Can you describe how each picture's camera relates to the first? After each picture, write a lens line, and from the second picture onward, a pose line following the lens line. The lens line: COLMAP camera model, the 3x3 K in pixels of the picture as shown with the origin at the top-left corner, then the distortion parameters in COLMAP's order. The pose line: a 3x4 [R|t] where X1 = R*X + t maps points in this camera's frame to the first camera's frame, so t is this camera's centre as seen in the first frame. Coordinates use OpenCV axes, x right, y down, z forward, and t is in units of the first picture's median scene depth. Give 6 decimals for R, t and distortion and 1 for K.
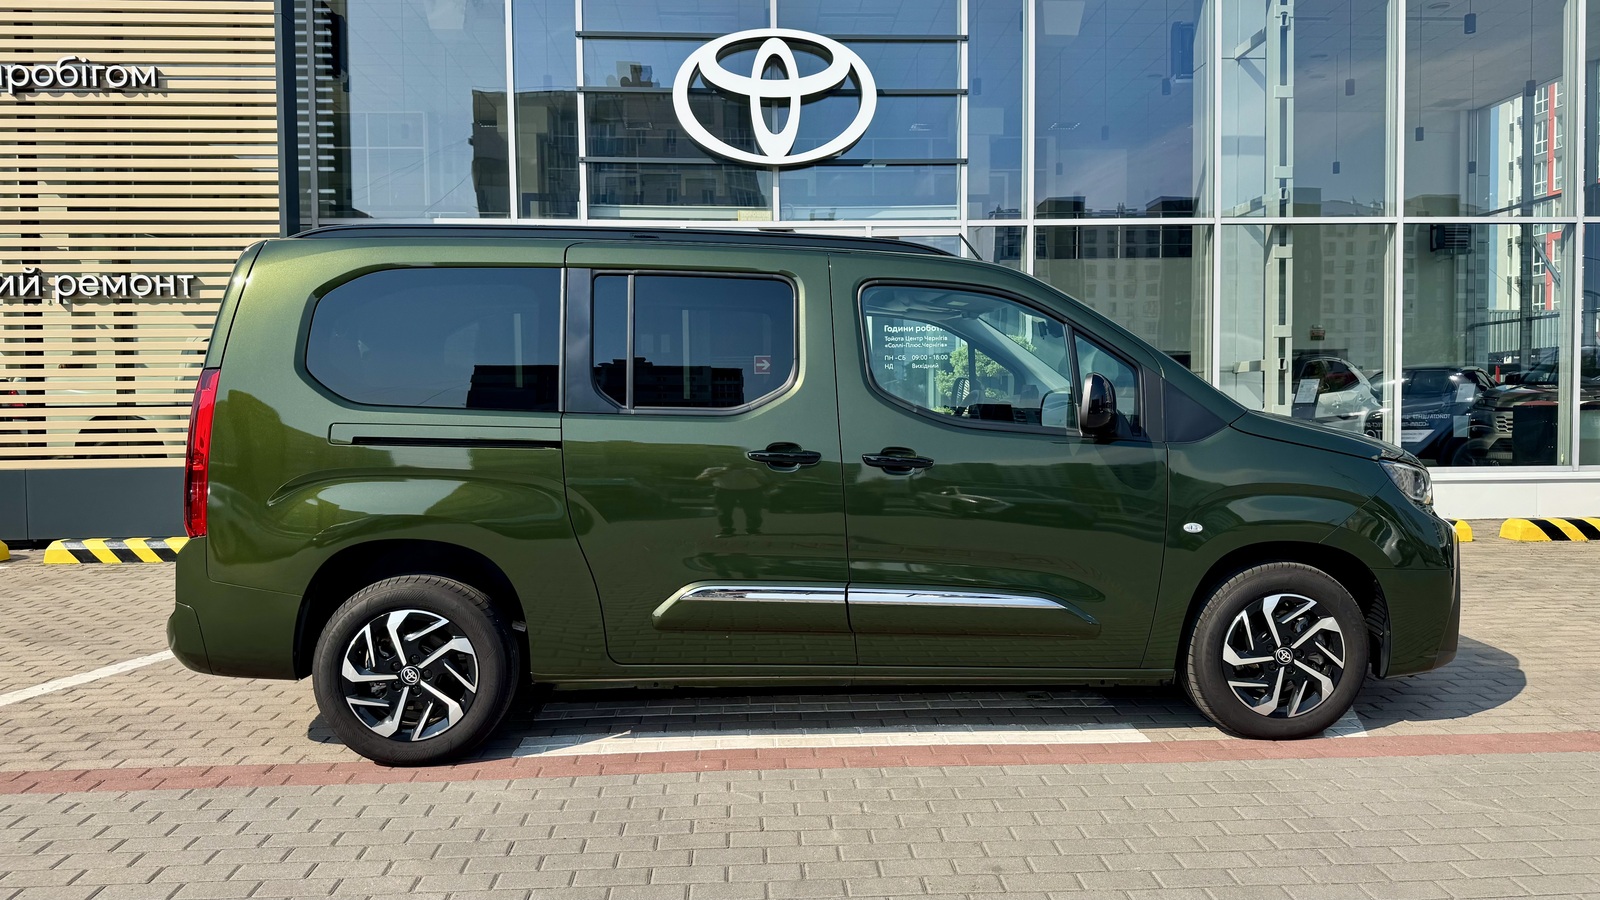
lens RADIAL K [[1144.9, 0, 801.6], [0, 1144.9, 451.9], [0, 0, 1]] dist [0.003645, -0.006270]
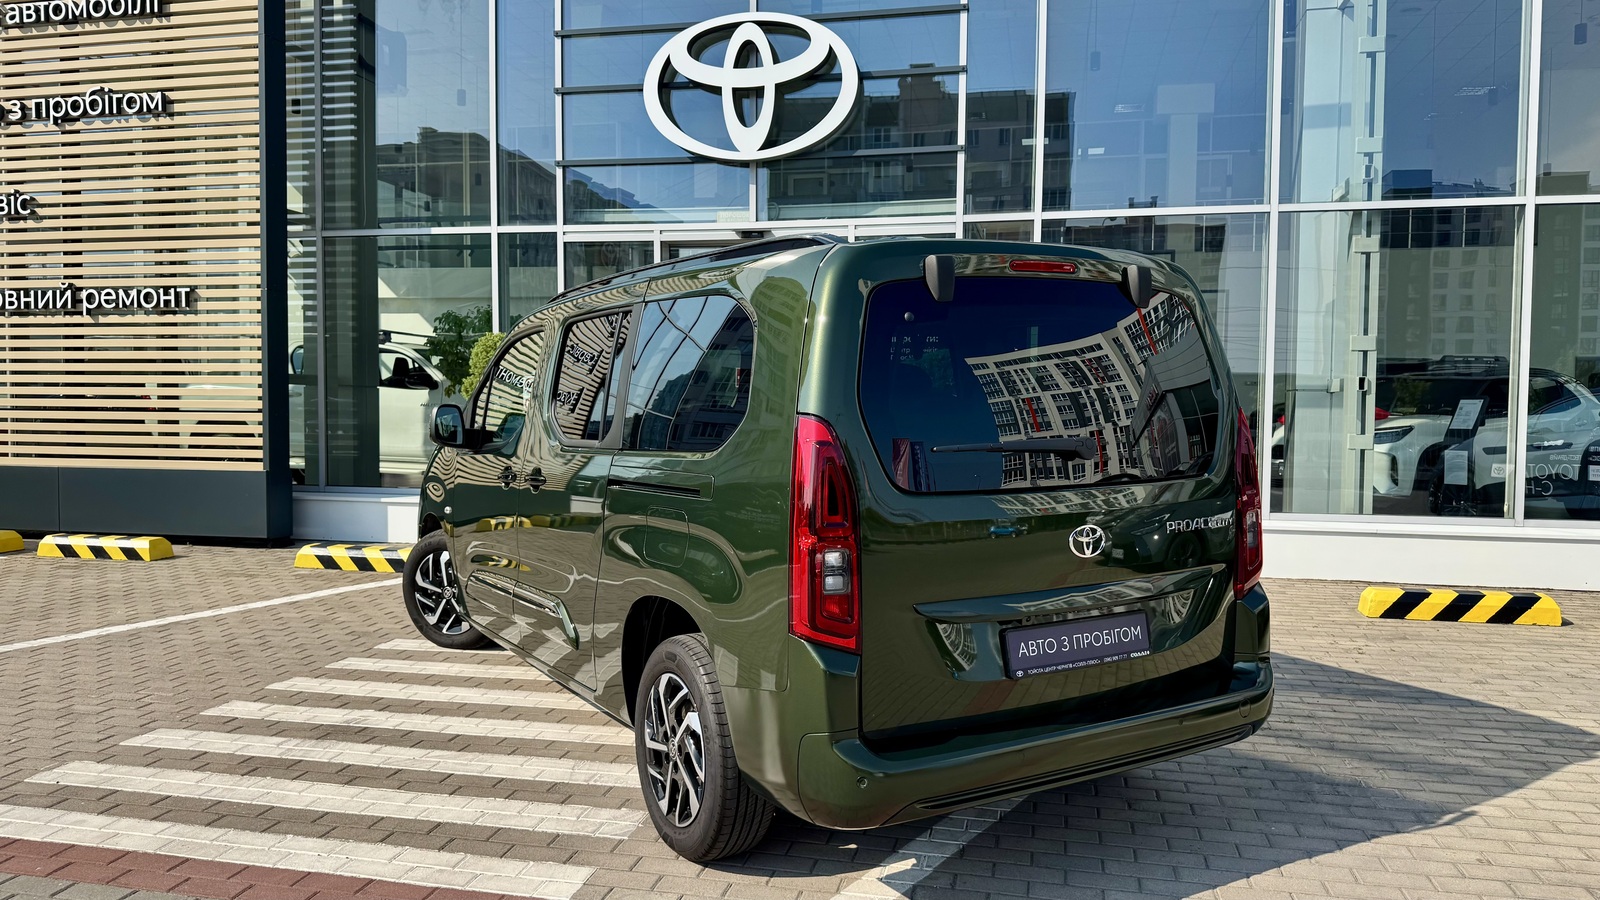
lens RADIAL K [[1145.6, 0, 798.0], [0, 1145.6, 451.8], [0, 0, 1]] dist [0.004133, -0.008039]
pose [[0.962307, 0.029208, -0.270391, 0.298097], [-0.028175, 0.999573, 0.007703, -0.027532], [0.270501, 0.000206, 0.962720, 0.135618]]
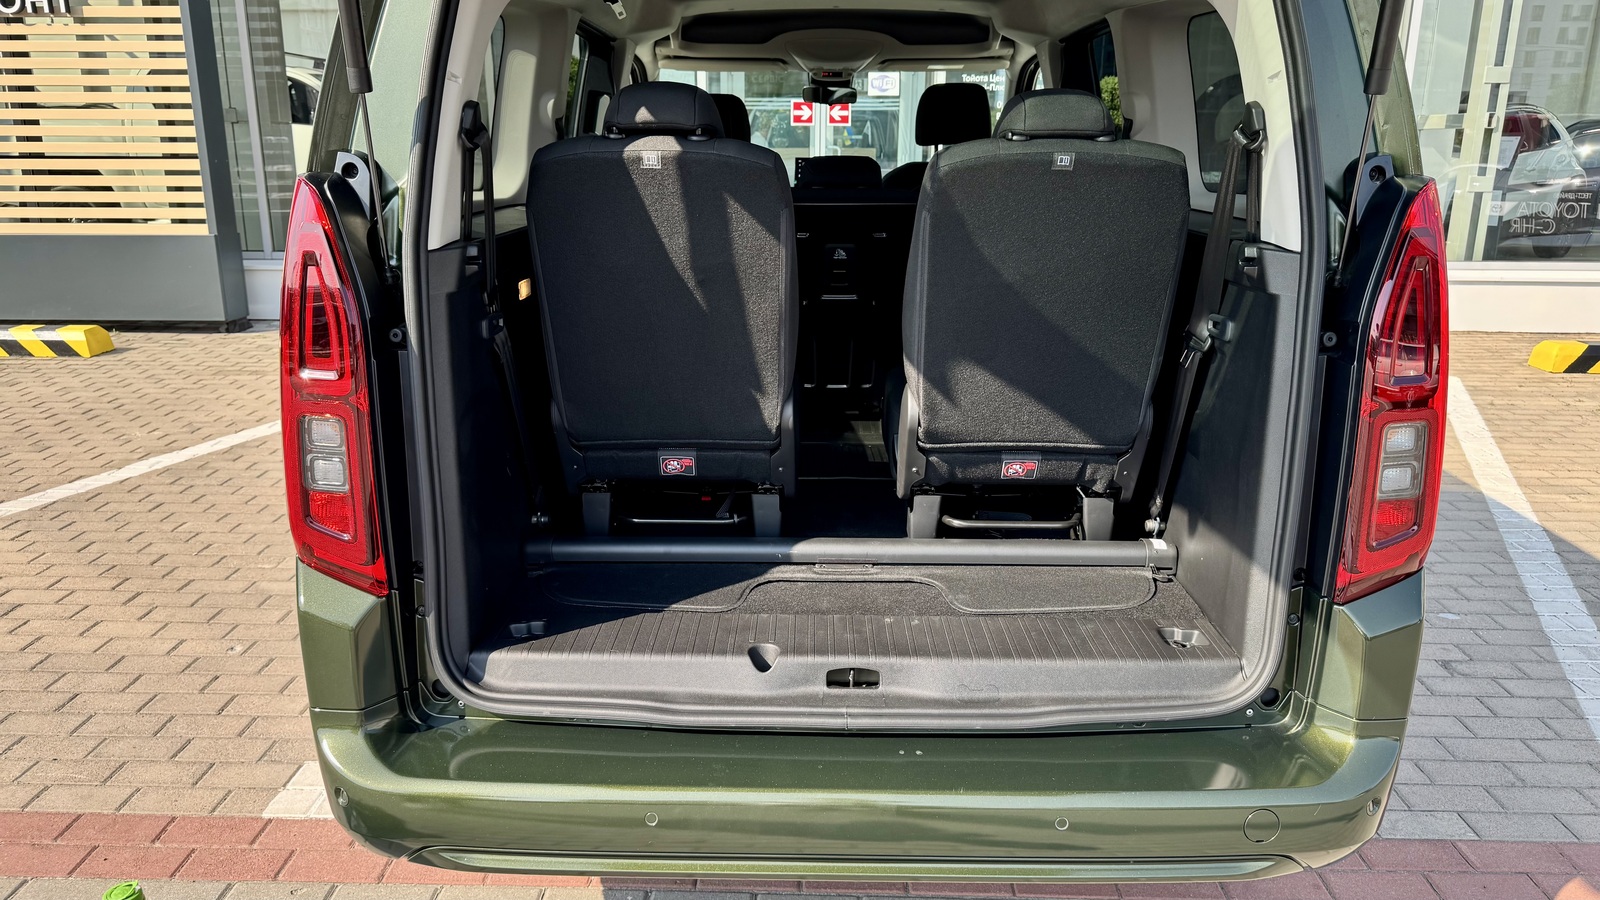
lens RADIAL K [[1145.6, 0, 798.0], [0, 1145.6, 451.8], [0, 0, 1]] dist [0.004133, -0.008039]
pose [[0.996880, 0.034375, -0.071057, 0.030911], [-0.017578, 0.974265, 0.224721, -0.029173], [0.076954, -0.222771, 0.971829, 0.208931]]
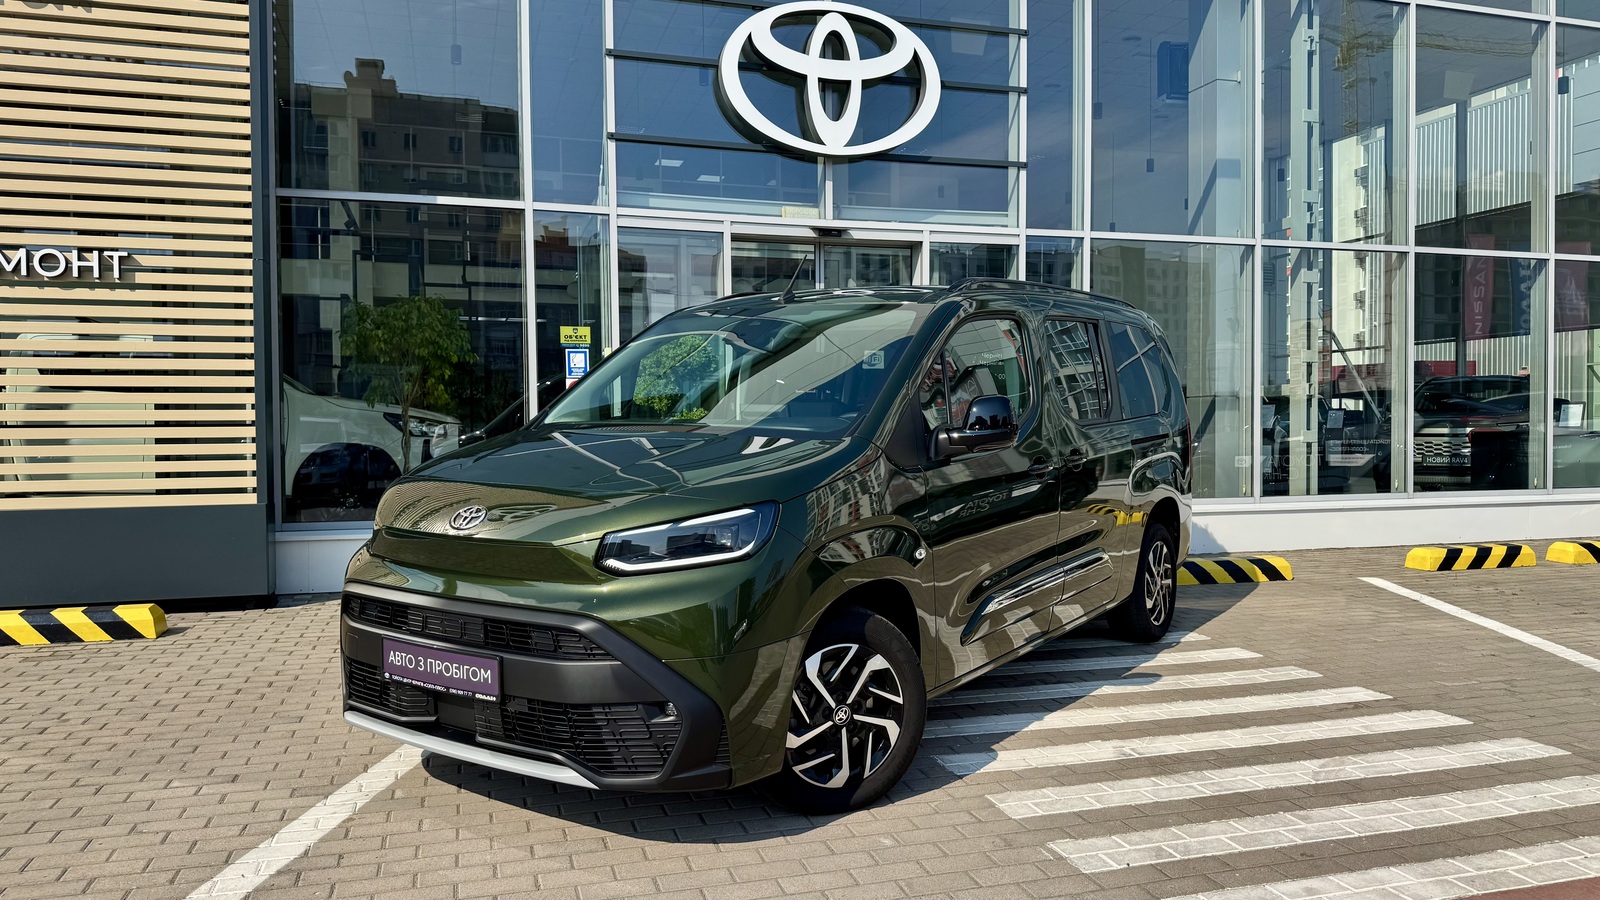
lens RADIAL K [[1144.9, 0, 801.6], [0, 1144.9, 451.9], [0, 0, 1]] dist [0.003645, -0.006270]
pose [[0.970412, -0.000694, 0.241455, -0.284625], [0.005510, 0.999799, -0.019271, -0.006777], [-0.241393, 0.020031, 0.970221, 0.170146]]
